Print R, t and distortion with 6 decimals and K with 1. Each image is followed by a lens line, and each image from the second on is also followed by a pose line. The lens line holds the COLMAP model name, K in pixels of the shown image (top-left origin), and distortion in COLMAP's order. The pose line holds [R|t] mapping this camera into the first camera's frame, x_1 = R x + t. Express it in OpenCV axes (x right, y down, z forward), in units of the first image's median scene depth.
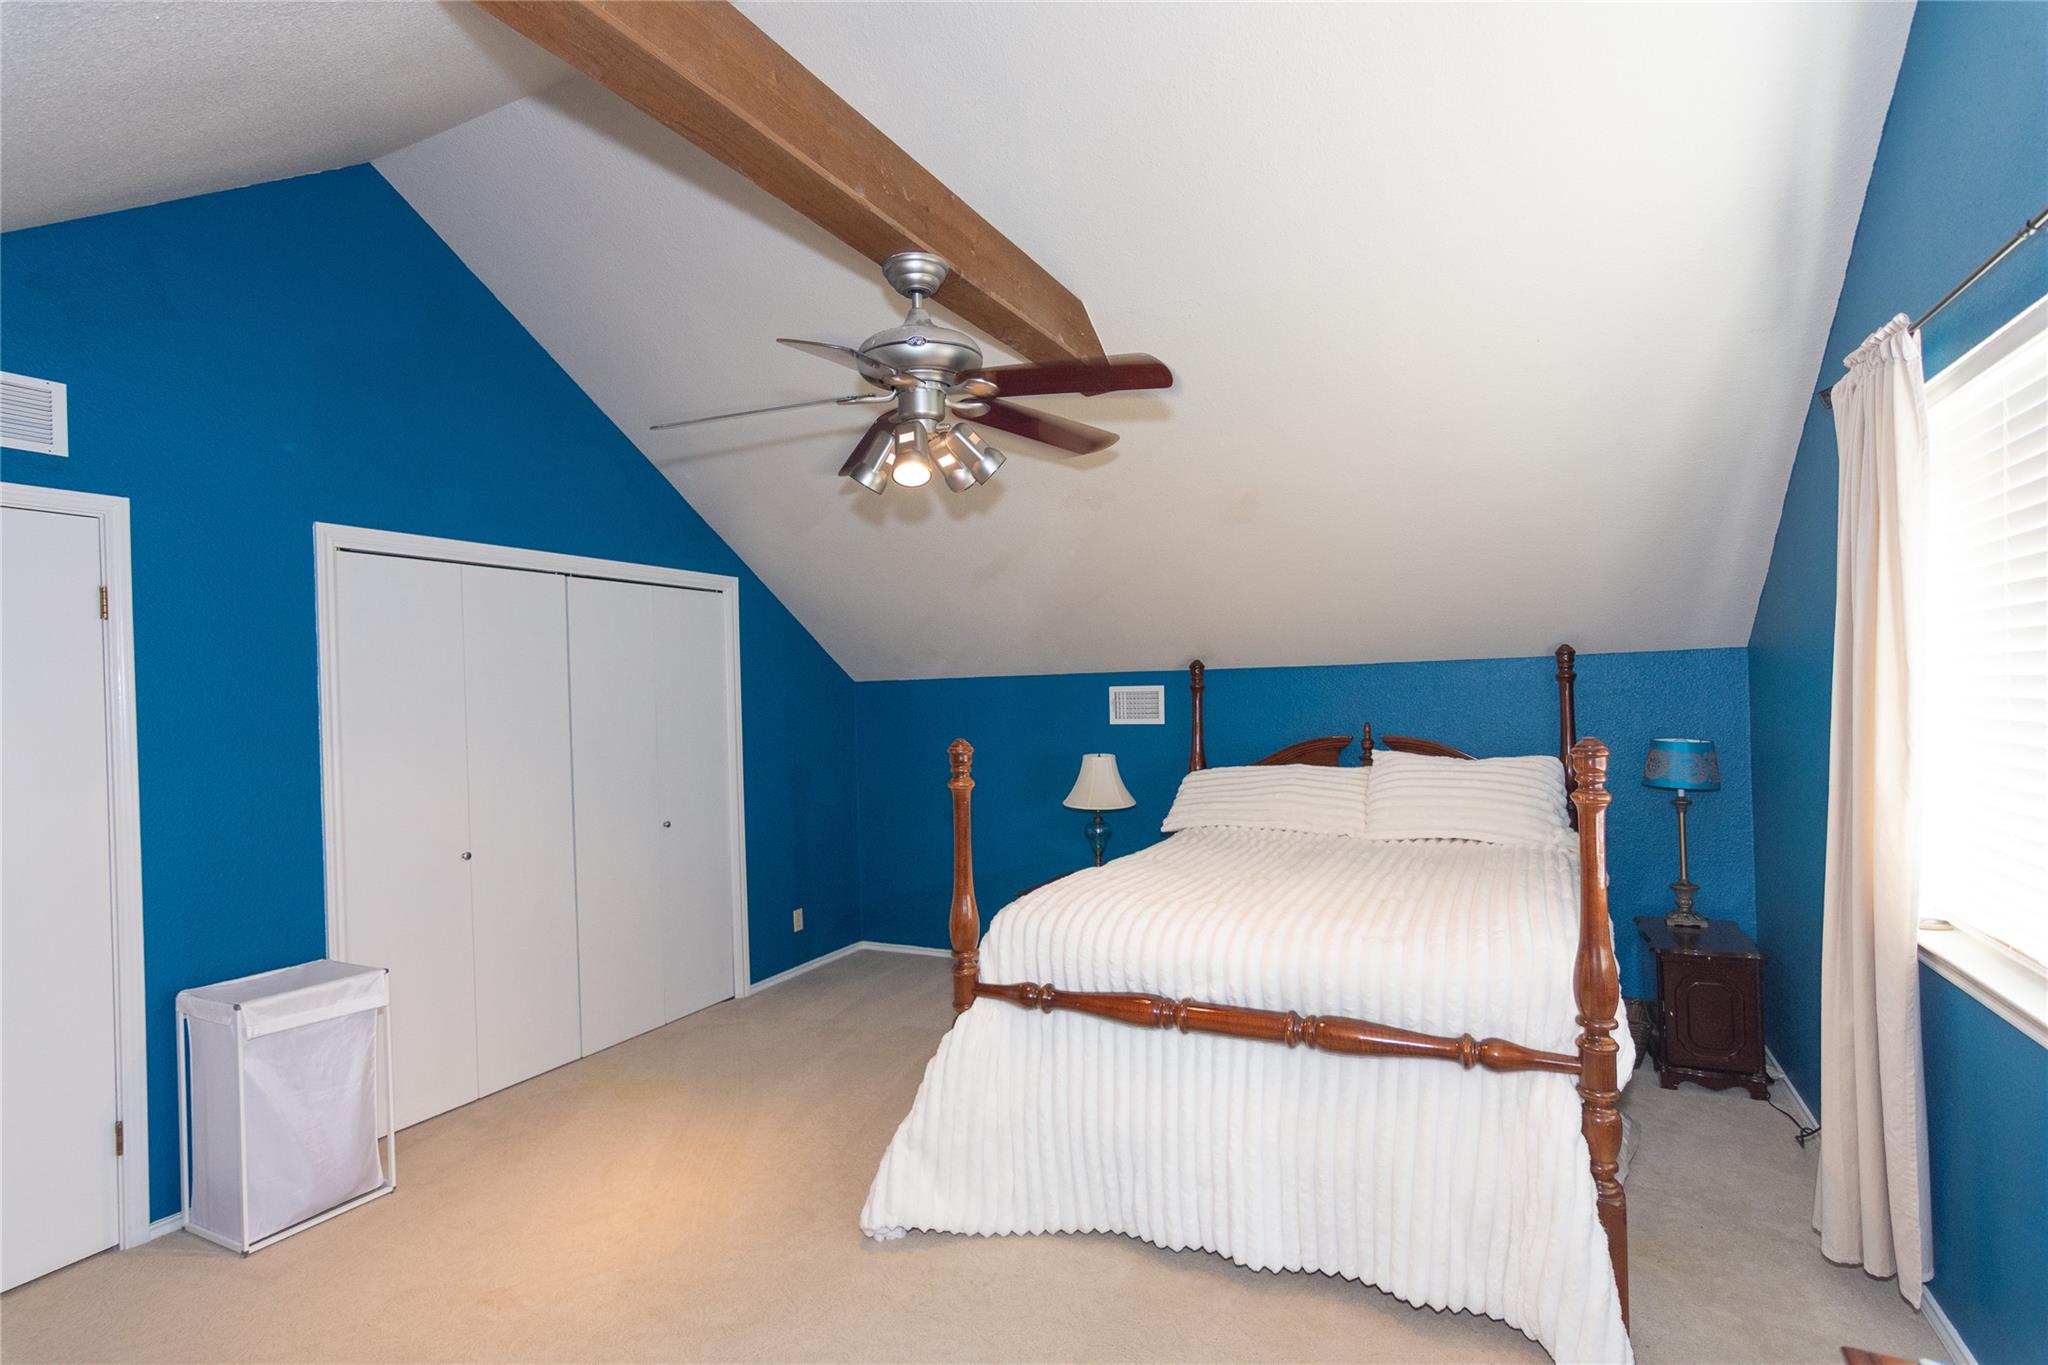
lens RADIAL K [[985.9, 0, 1023.7], [0, 985.9, 645.9], [0, 0, 1]] dist [-0.084756, 0.000131]
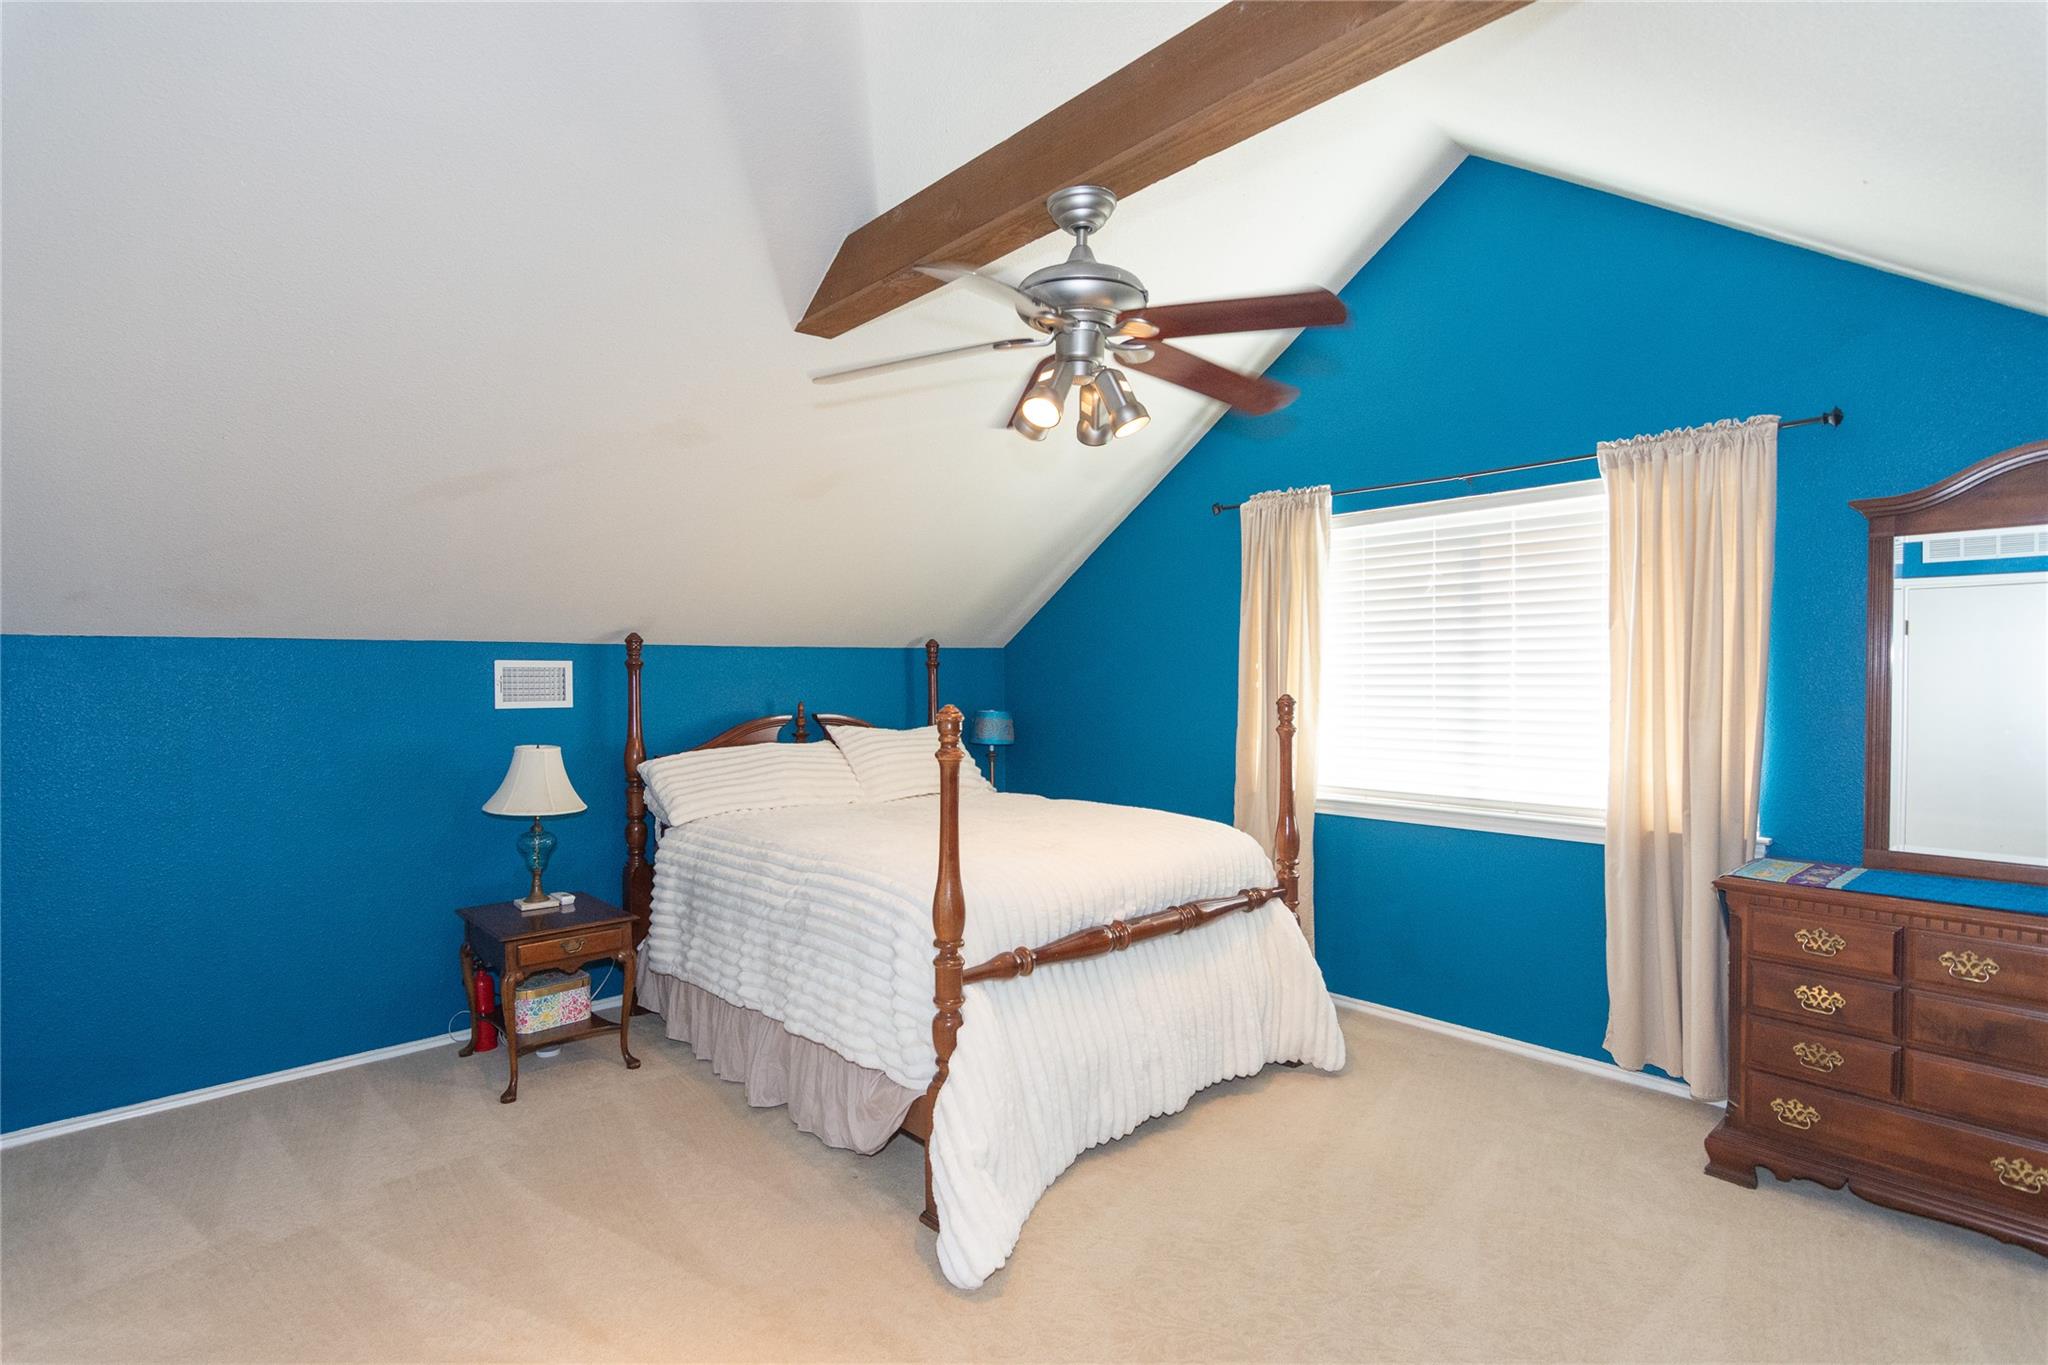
lens RADIAL K [[989.3, 0, 1023.6], [0, 989.3, 696.6], [0, 0, 1]] dist [0.000383, 0.001387]
pose [[0.349548, -0.008326, 0.936882, -0.537700], [-0.051525, 0.998276, 0.028095, 0.028526], [-0.935501, -0.058094, 0.348516, 0.364360]]
